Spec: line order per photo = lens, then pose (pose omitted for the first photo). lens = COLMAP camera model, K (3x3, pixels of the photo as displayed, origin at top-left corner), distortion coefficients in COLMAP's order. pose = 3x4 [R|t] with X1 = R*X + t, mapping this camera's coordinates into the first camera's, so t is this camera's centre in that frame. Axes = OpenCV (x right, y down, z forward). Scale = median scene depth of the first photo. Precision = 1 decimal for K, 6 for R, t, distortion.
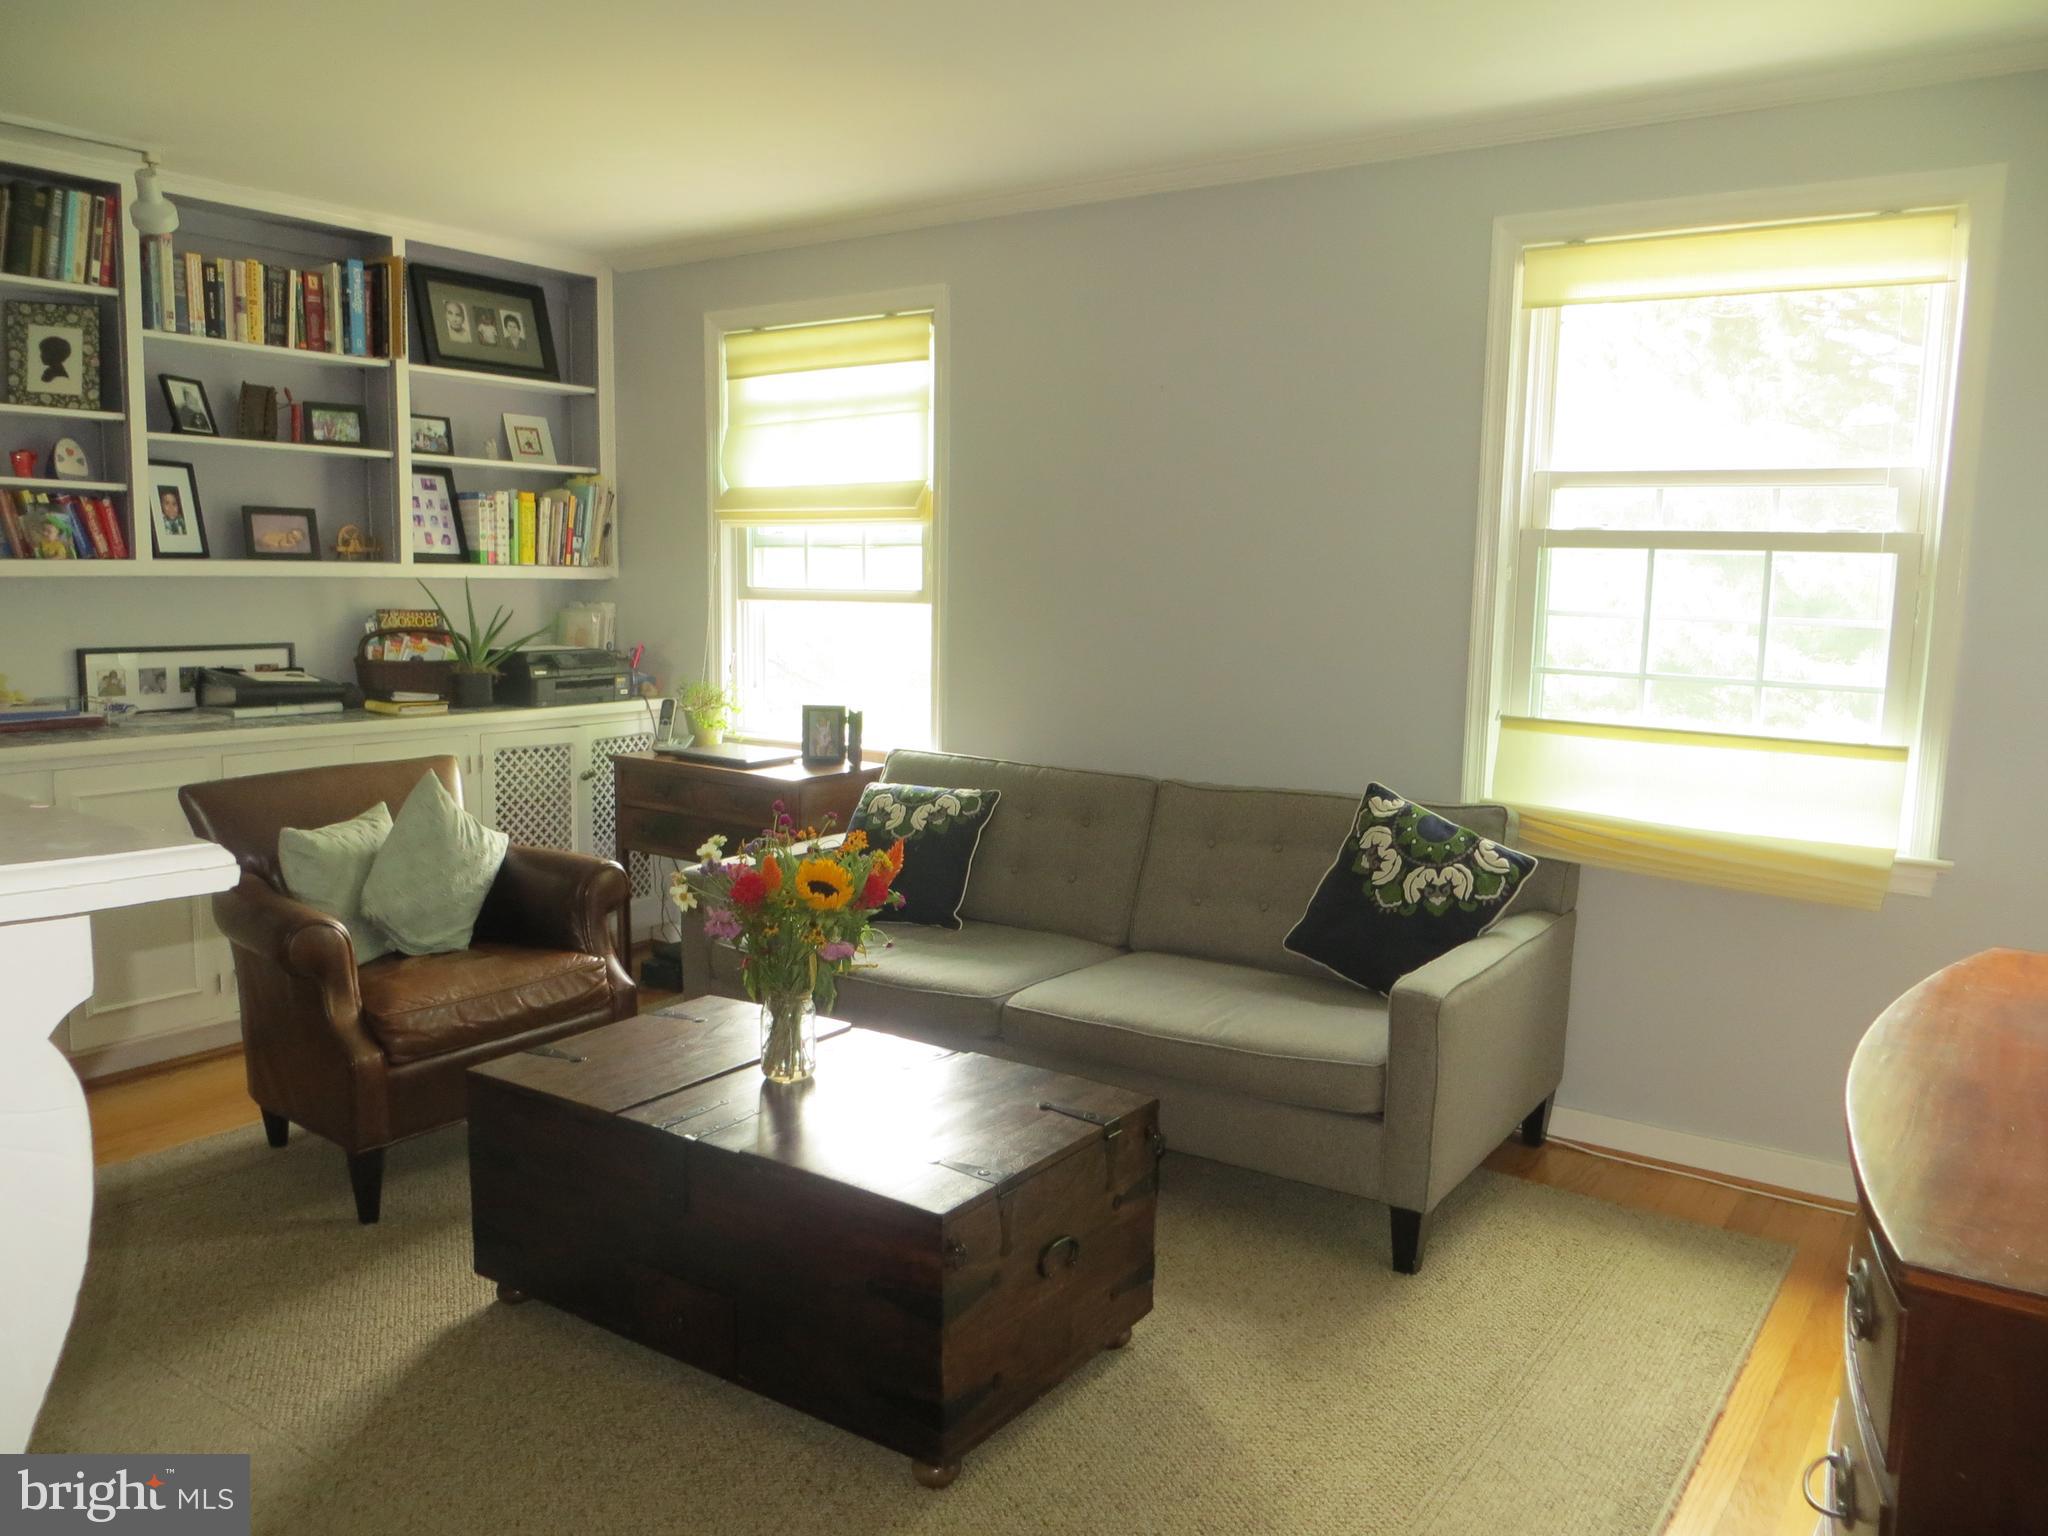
lens RADIAL K [[1527.8, 0, 1013.5], [0, 1527.8, 767.3], [0, 0, 1]] dist [-0.030933, 0.004563]
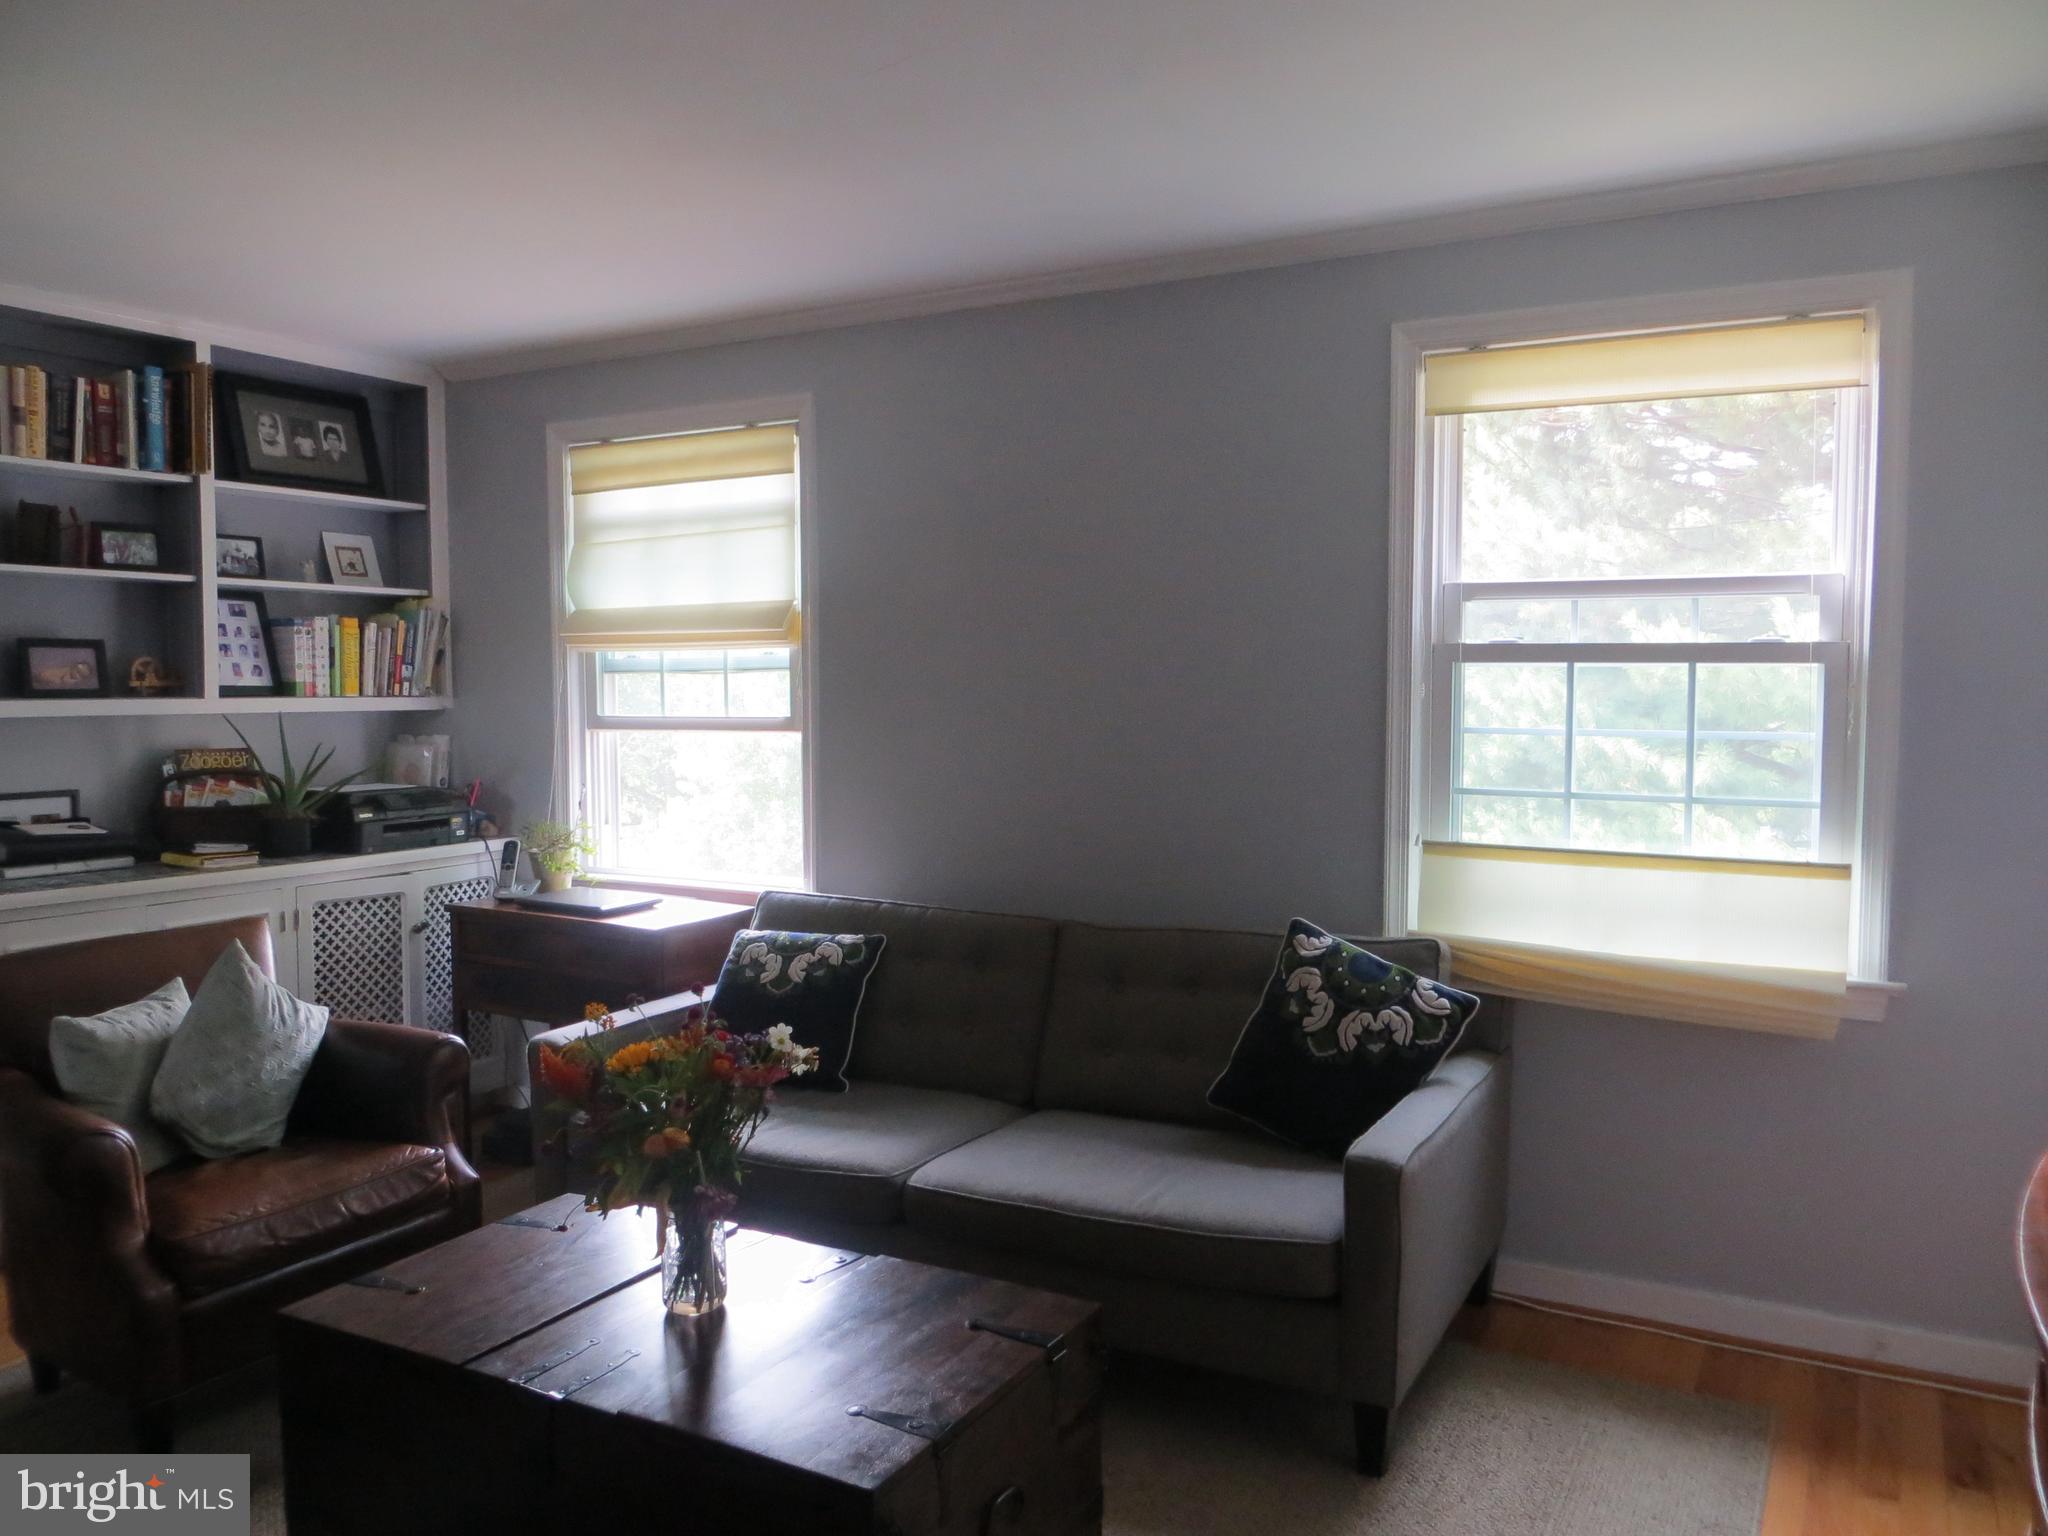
lens RADIAL K [[1527.8, 0, 1016.1], [0, 1527.8, 761.0], [0, 0, 1]] dist [-0.030933, 0.004563]
pose [[0.994224, -0.024783, 0.104423, -0.027412], [0.032332, 0.996936, -0.071228, -0.024179], [-0.102338, 0.074192, 0.991979, 0.087195]]
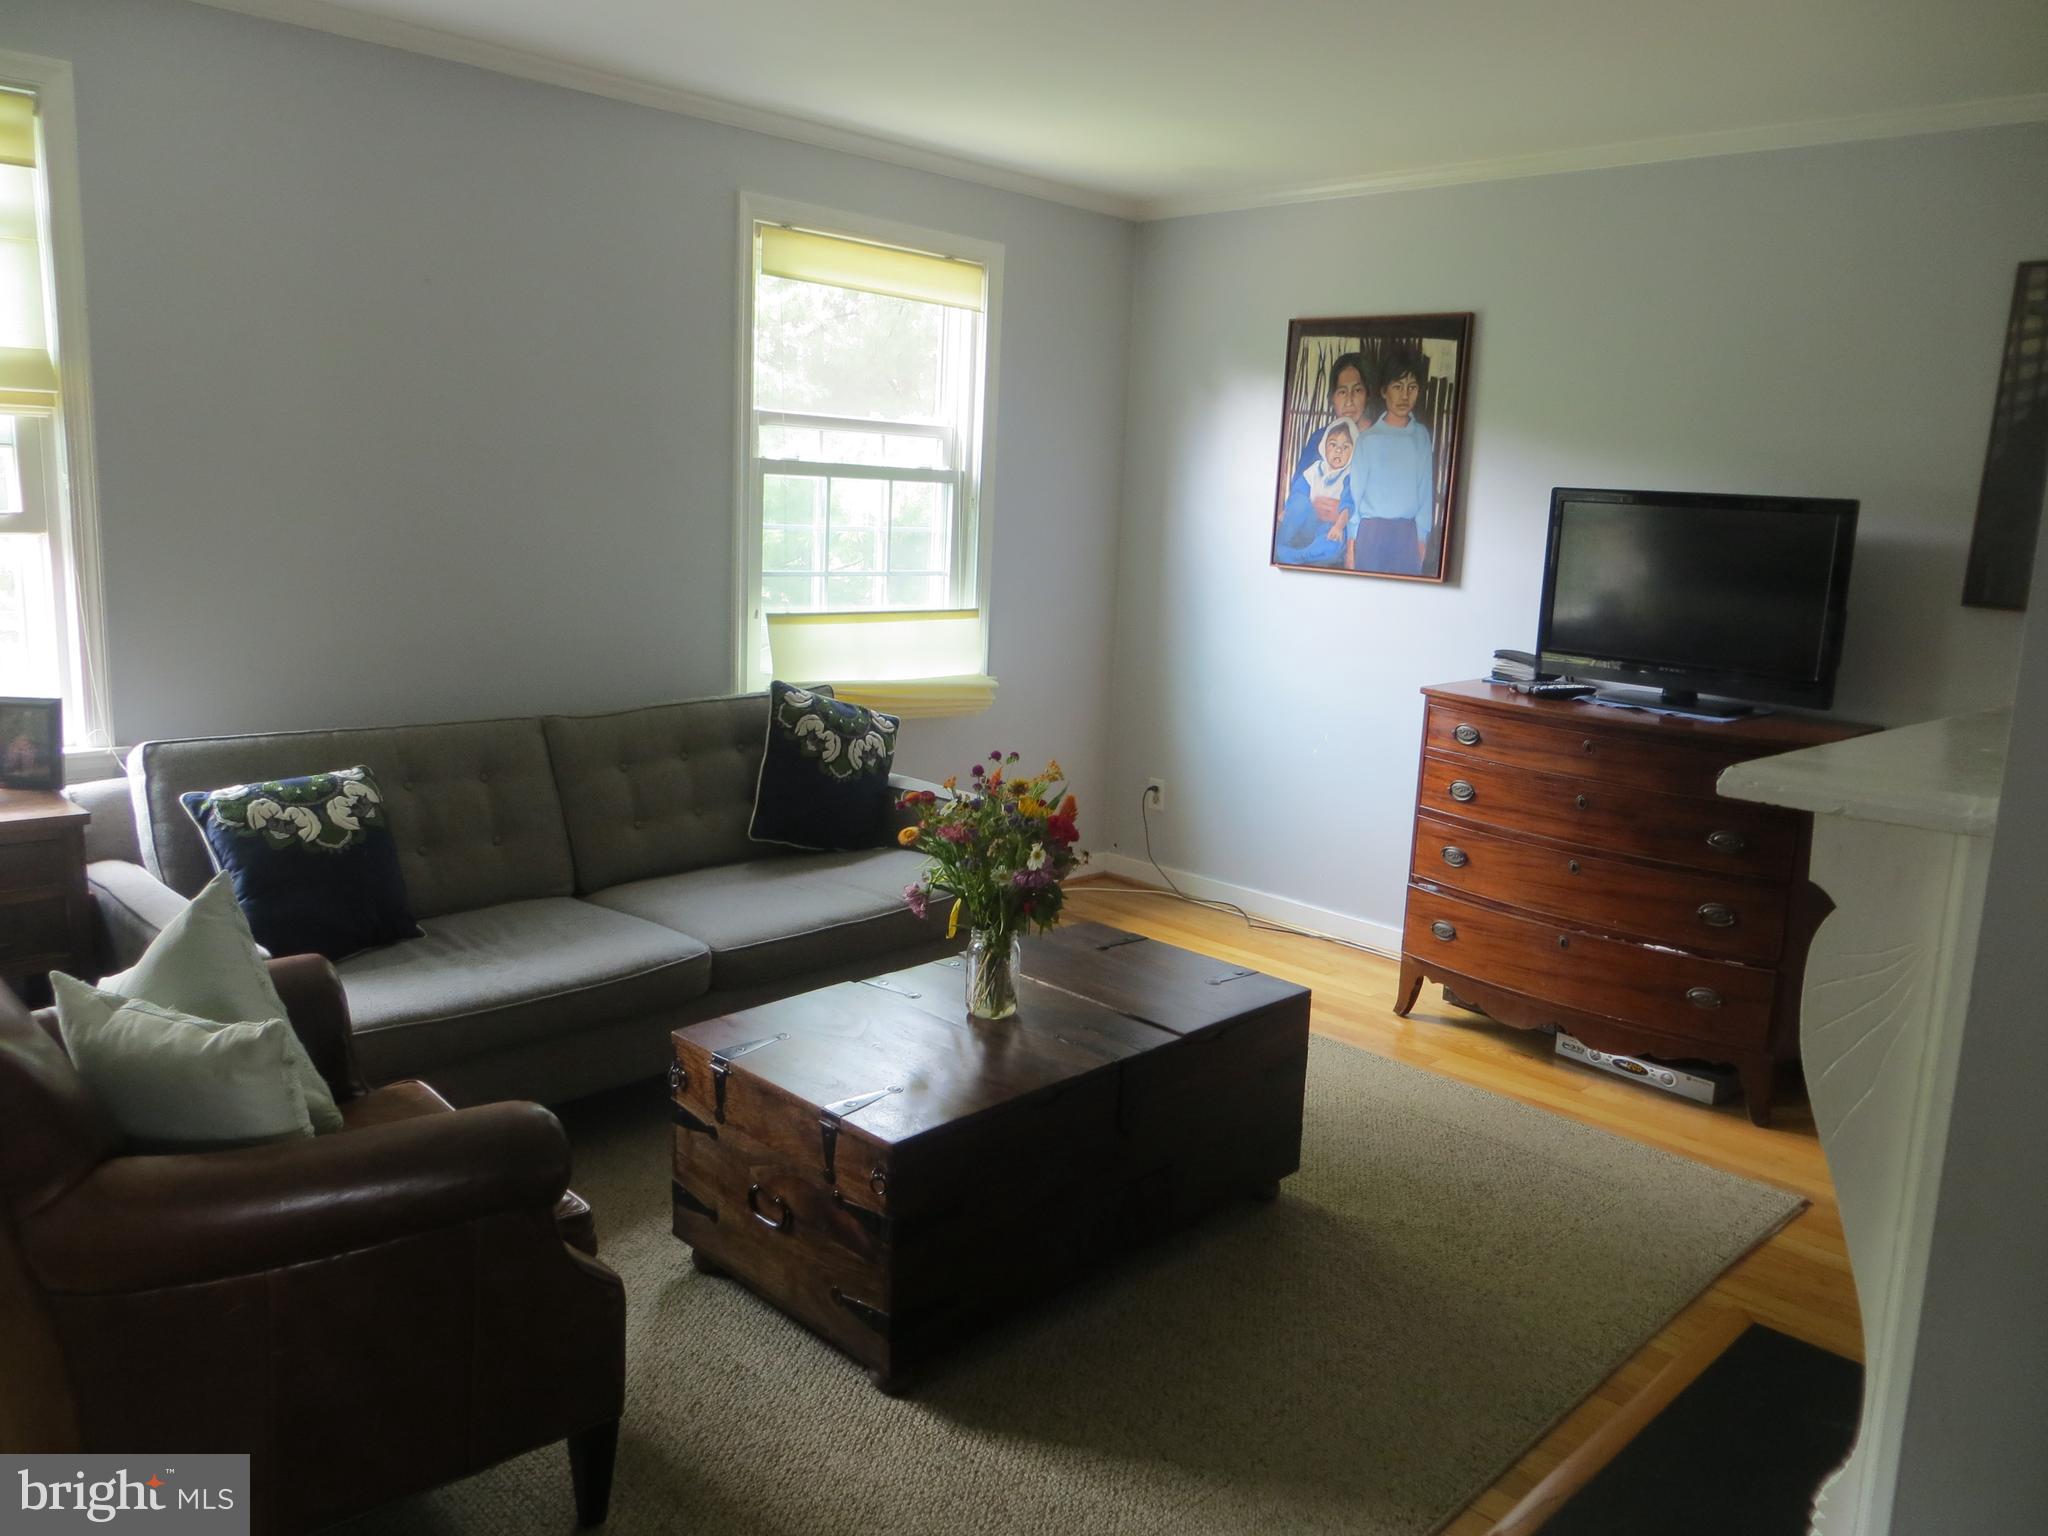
lens RADIAL K [[1527.8, 0, 1021.8], [0, 1527.8, 749.1], [0, 0, 1]] dist [-0.030933, 0.004563]
pose [[0.160551, -0.168119, 0.972605, -0.844739], [0.095642, 0.983400, 0.154197, -0.096660], [-0.982383, 0.068265, 0.173965, 0.601486]]
